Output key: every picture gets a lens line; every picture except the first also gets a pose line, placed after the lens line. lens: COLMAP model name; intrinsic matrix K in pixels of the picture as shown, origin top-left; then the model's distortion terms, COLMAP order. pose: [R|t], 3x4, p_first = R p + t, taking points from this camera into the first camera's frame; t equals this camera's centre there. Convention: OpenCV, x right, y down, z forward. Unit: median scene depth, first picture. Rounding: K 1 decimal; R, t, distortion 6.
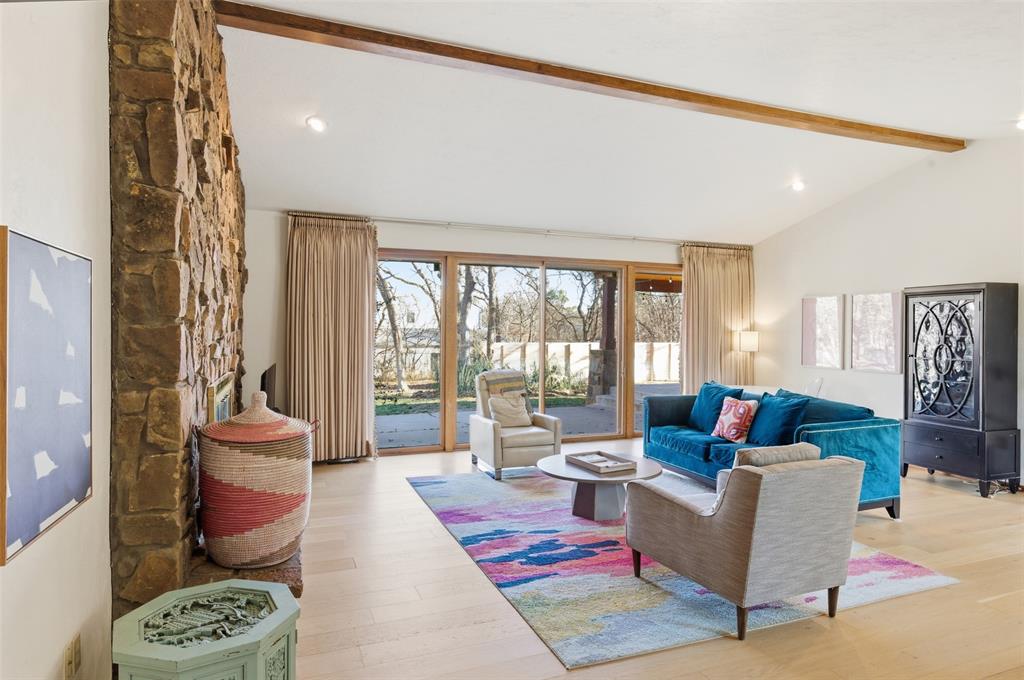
lens RADIAL K [[596.9, 0, 511.4], [0, 596.9, 334.2], [0, 0, 1]] dist [-0.003131, 0.002478]
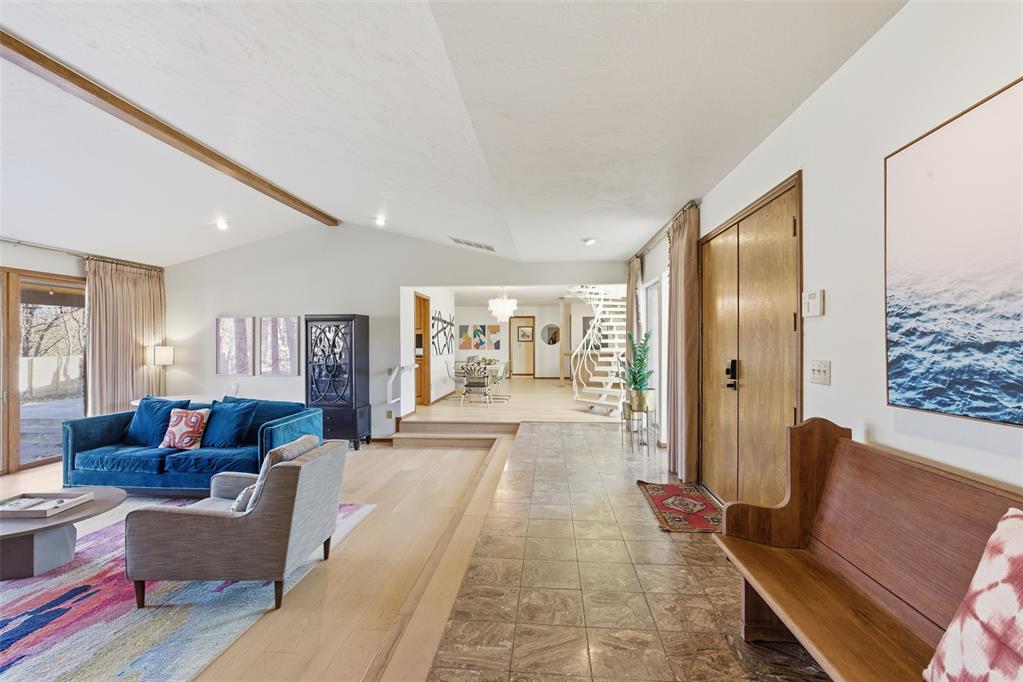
lens RADIAL K [[466.4, 0, 510.9], [0, 466.4, 340.5], [0, 0, 1]] dist [-0.003691, 0.002578]
pose [[0.443045, -0.004926, 0.896486, -0.148269], [0.012054, 0.999927, -0.000462, -0.013286], [-0.896418, 0.011011, 0.443072, 0.094223]]
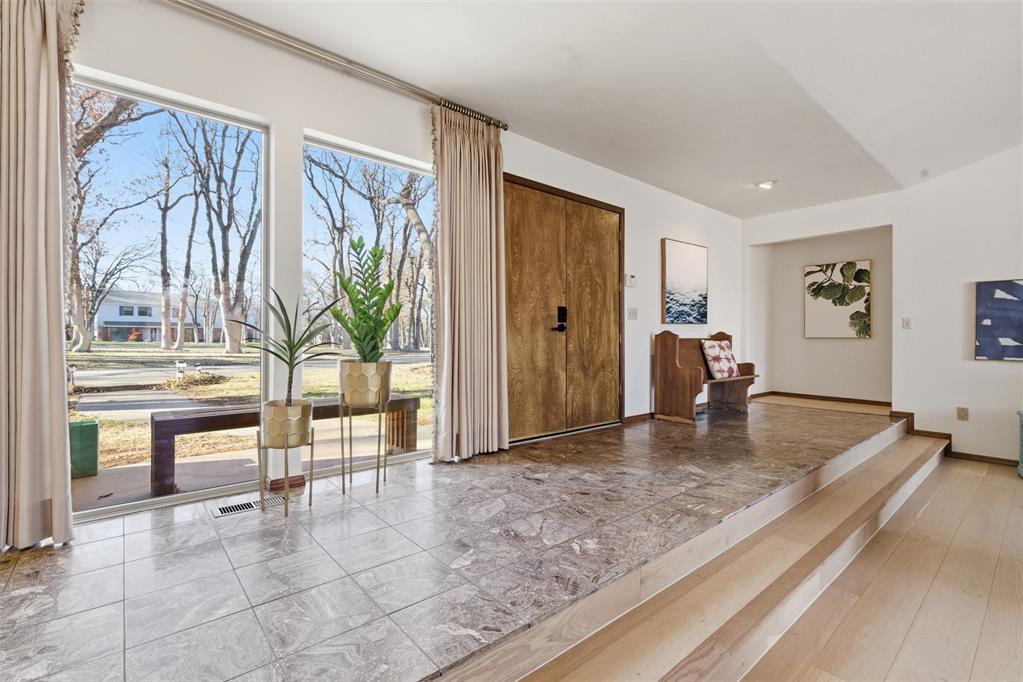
lens RADIAL K [[466.4, 0, 509.3], [0, 466.4, 336.7], [0, 0, 1]] dist [-0.003691, 0.002578]
pose [[-0.944913, -0.010035, -0.327169, 0.950323], [-0.012044, 0.999919, 0.004116, 0.067406], [0.327101, 0.007830, -0.944957, 0.849756]]
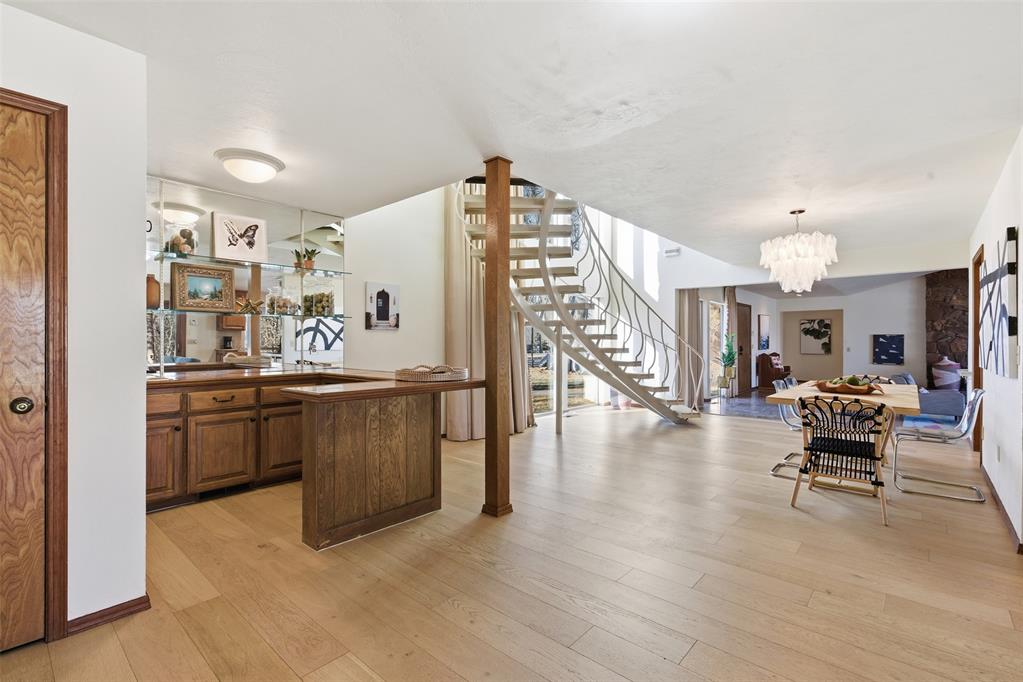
lens RADIAL K [[466.4, 0, 513.3], [0, 466.4, 339.4], [0, 0, 1]] dist [-0.003691, 0.002578]
pose [[-0.891609, -0.011626, -0.452657, 2.592281], [-0.011713, 0.999928, -0.002610, 0.004737], [0.452654, 0.002974, -0.891681, 1.616066]]
